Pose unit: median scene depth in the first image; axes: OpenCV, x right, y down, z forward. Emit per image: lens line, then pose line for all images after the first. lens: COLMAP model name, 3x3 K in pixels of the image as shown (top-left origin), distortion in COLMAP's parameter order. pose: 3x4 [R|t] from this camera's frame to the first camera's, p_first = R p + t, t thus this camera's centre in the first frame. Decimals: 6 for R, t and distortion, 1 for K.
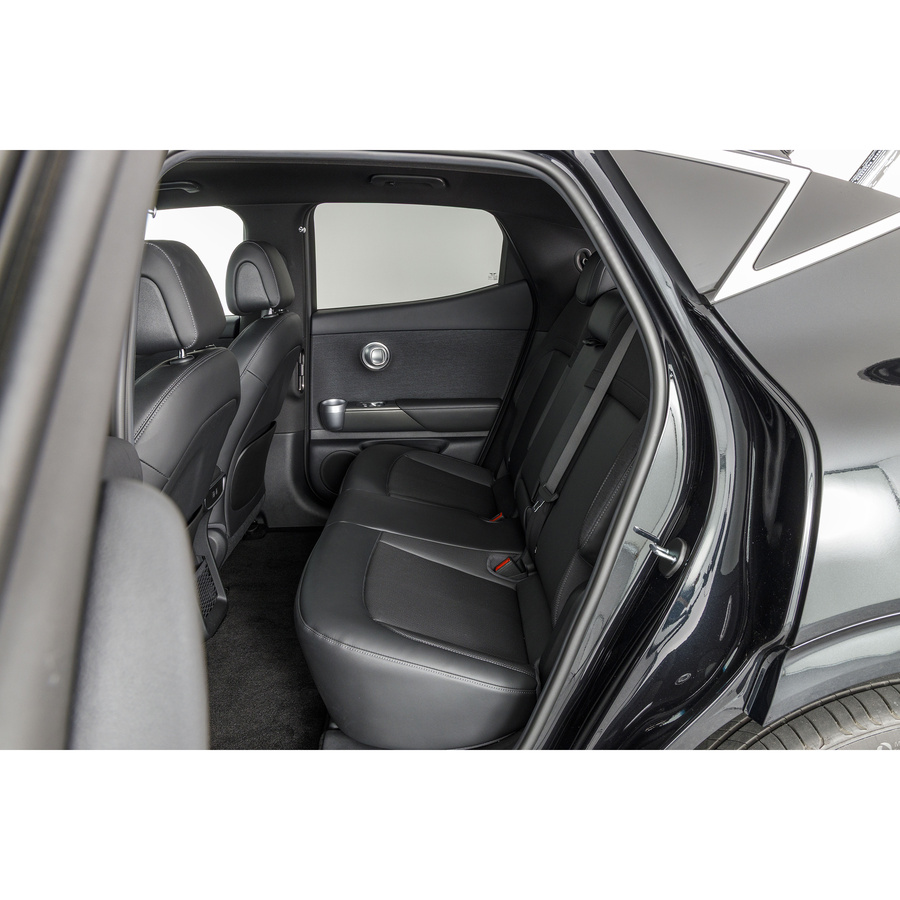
lens RADIAL K [[767.6, 0, 450.0], [0, 767.6, 450.0], [0, 0, 1]] dist [0.002889, 0.000537]
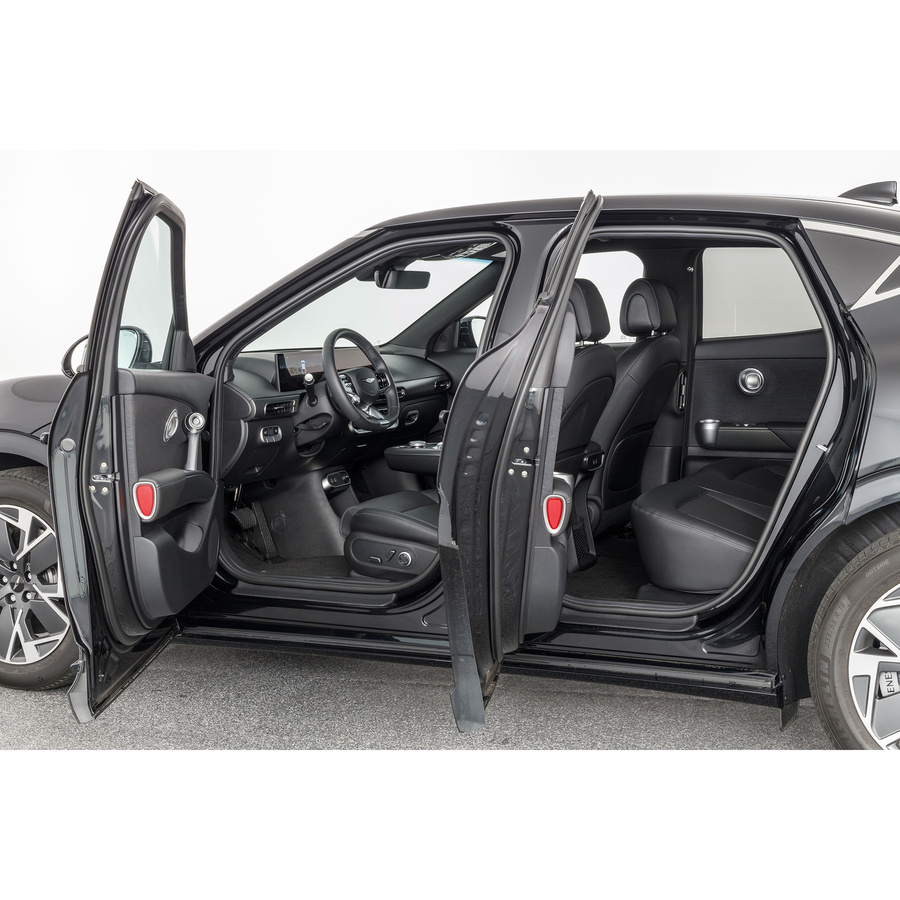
lens RADIAL K [[1627.2, 0, 450.0], [0, 1627.2, 450.0], [0, 0, 1]] dist [0.009200, 0.015080]
pose [[0.910392, 0.048315, -0.410917, 0.516454], [-0.113735, 0.984121, -0.136269, 0.371837], [0.397808, 0.170794, 0.901431, -1.363527]]
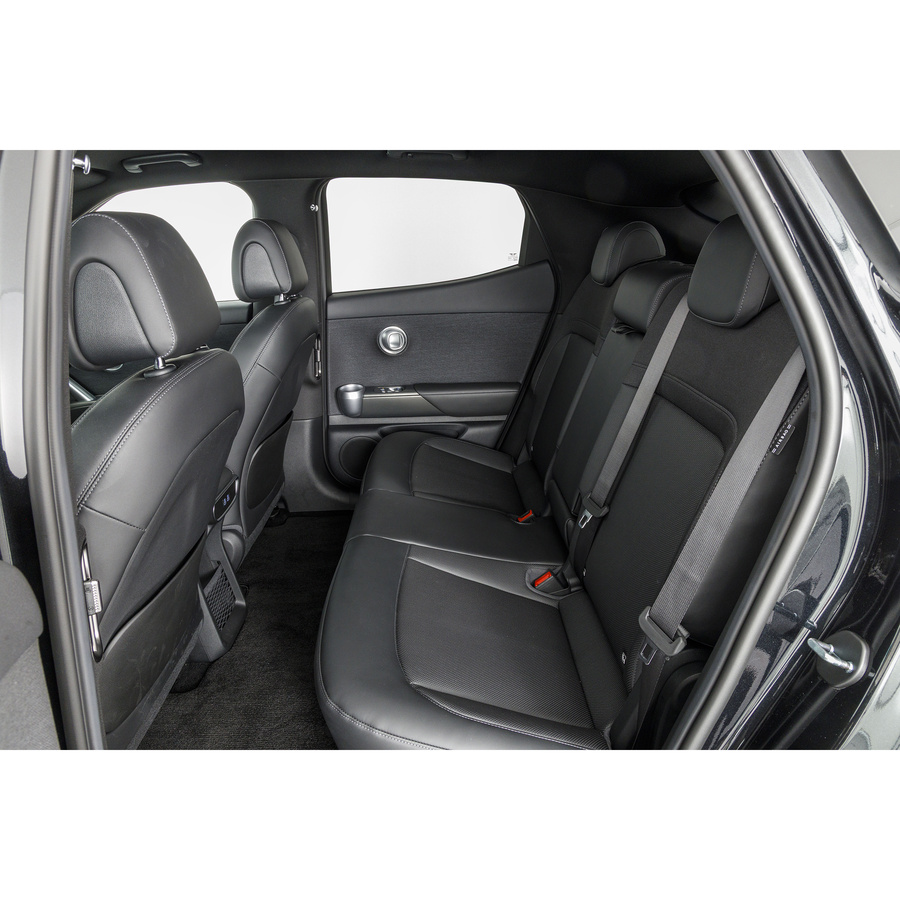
lens RADIAL K [[614.4, 0, 450.0], [0, 614.4, 450.0], [0, 0, 1]] dist [0.006219, 0.001550]
pose [[0.999857, -0.010930, 0.012867, -0.038820], [0.009833, 0.996545, 0.082468, -0.051435], [-0.013724, -0.082330, 0.996511, 0.221712]]
